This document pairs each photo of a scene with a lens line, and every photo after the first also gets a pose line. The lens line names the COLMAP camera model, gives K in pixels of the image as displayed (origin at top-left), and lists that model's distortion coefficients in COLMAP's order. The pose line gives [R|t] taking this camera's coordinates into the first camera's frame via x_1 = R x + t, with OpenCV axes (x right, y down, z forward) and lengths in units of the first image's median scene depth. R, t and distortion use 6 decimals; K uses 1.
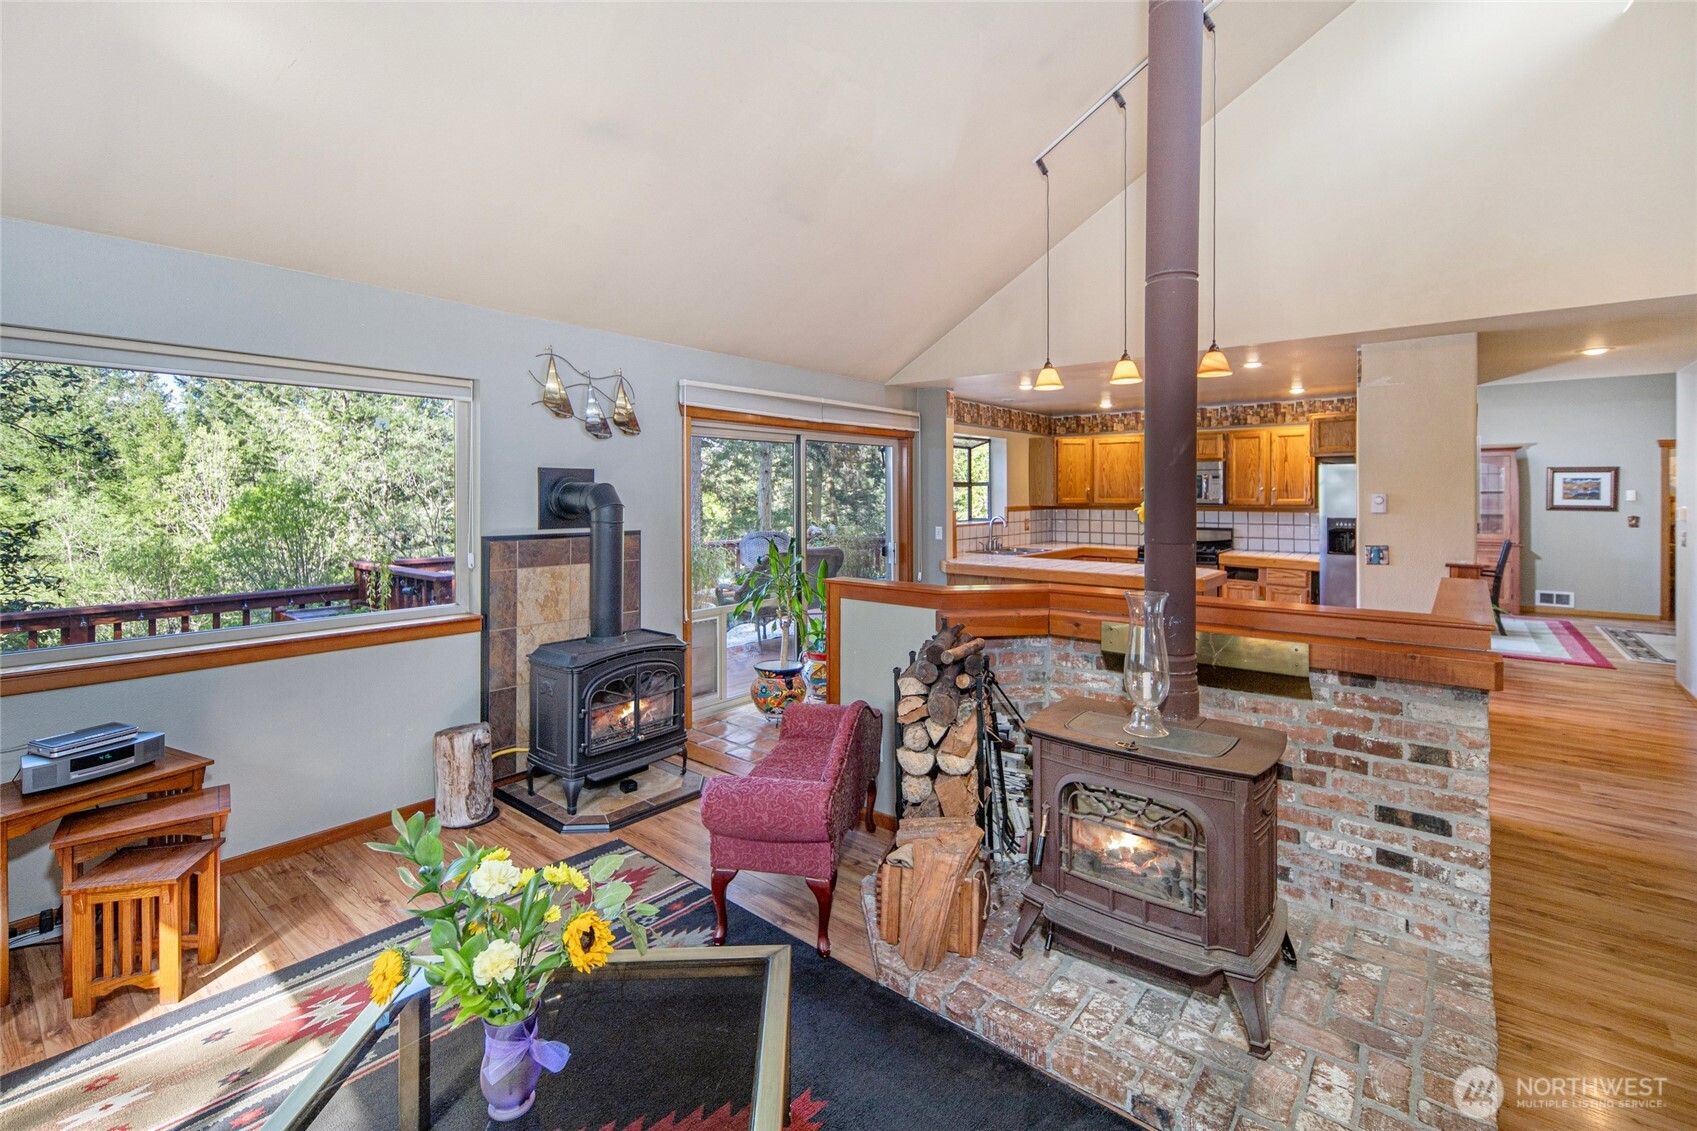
lens RADIAL K [[757.5, 0, 855.2], [0, 757.5, 495.2], [0, 0, 1]] dist [0.000922, 0.000099]
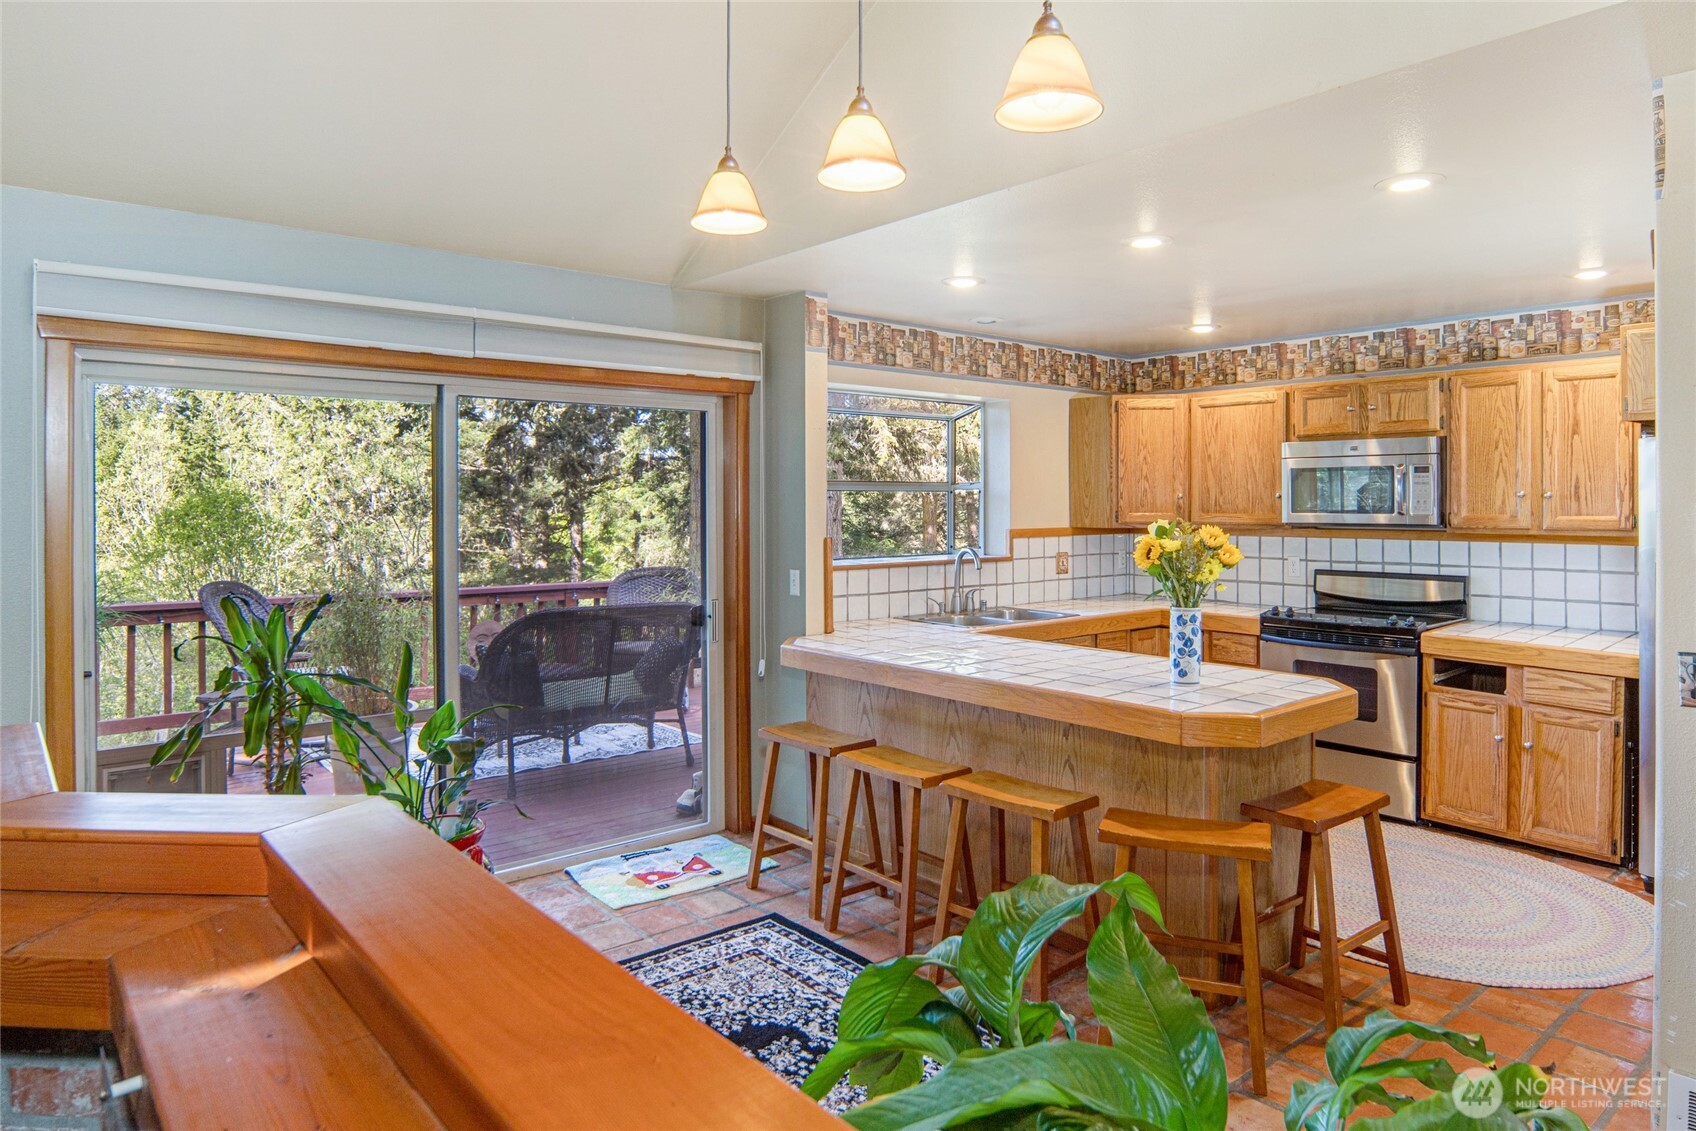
lens RADIAL K [[1046.1, 0, 847.4], [0, 1046.1, 503.6], [0, 0, 1]] dist [-0.017077, -0.000420]
pose [[0.983520, -0.000318, -0.180798, 0.236667], [-0.000241, 0.999995, -0.003067, -0.000193], [0.180798, 0.003060, 0.983515, 0.288686]]
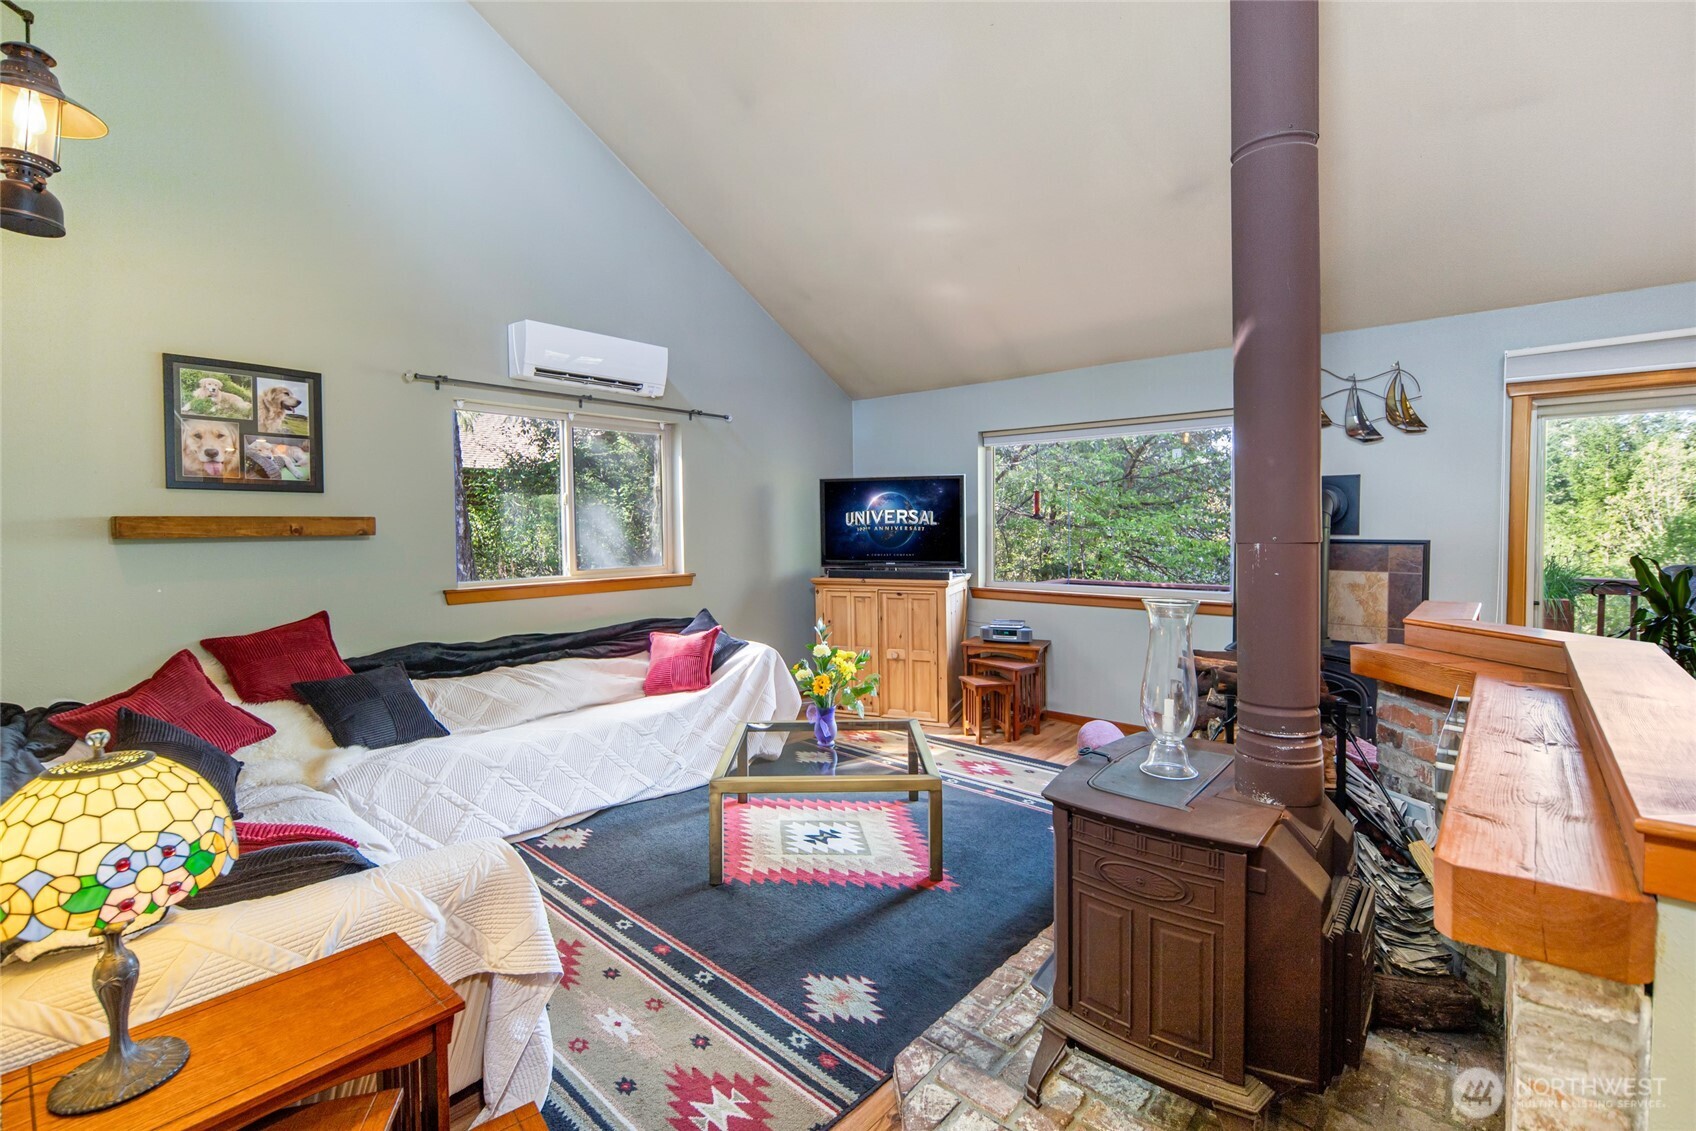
lens RADIAL K [[751.7, 0, 844.9], [0, 751.7, 536.6], [0, 0, 1]] dist [-0.002231, -0.000401]
pose [[-0.038816, 0.018781, -0.999070, 0.352065], [0.005625, 0.999812, 0.018576, 0.011693], [0.999231, -0.004898, -0.038914, 0.221472]]
